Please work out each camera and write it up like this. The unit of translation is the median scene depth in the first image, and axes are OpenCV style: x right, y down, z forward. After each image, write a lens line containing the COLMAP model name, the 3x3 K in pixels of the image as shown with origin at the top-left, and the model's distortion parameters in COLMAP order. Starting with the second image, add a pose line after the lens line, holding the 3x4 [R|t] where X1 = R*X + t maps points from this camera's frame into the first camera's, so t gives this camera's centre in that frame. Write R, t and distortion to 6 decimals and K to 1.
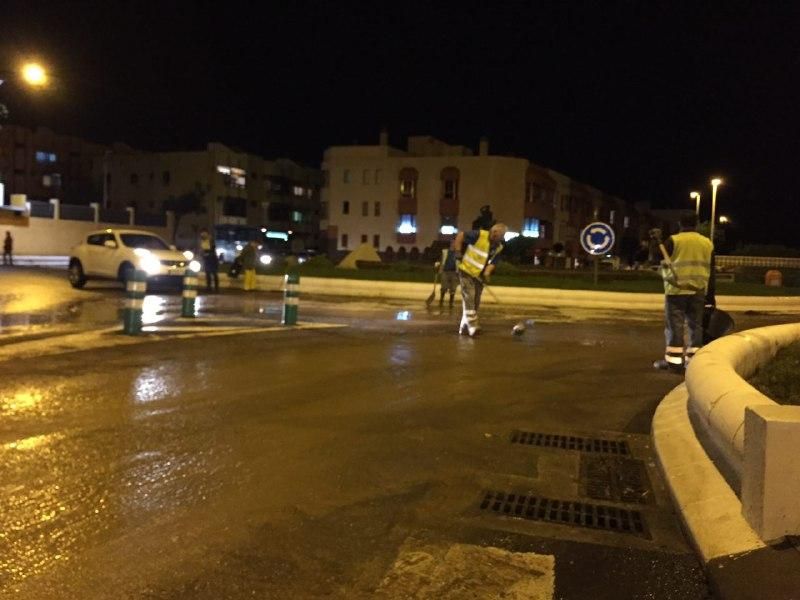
lens RADIAL K [[651.5, 0, 400.0], [0, 651.5, 300.0], [0, 0, 1]] dist [0.001323, -0.007012]
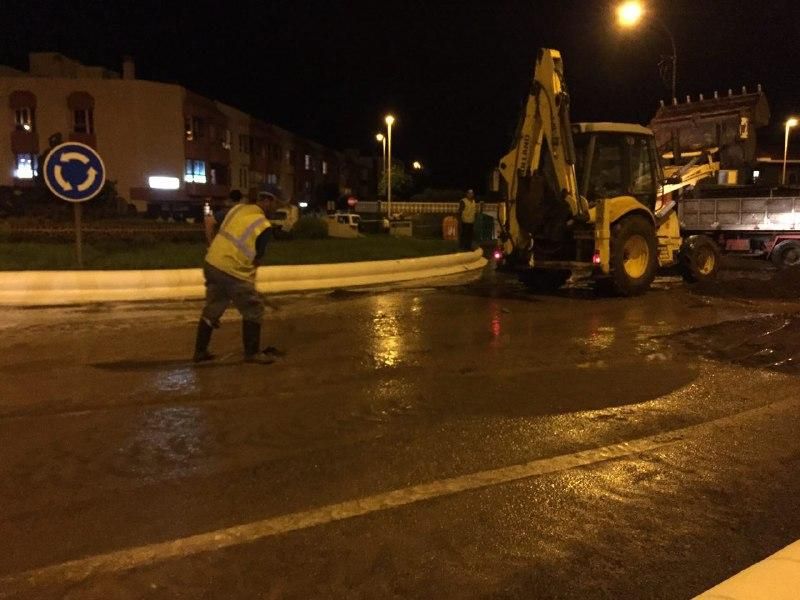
lens RADIAL K [[651.5, 0, 400.0], [0, 651.5, 300.0], [0, 0, 1]] dist [0.001323, -0.007012]
pose [[0.918206, -0.073714, 0.389184, 0.105676], [0.043670, 0.995381, 0.085501, -0.007319], [-0.393689, -0.061512, 0.917183, 0.124188]]
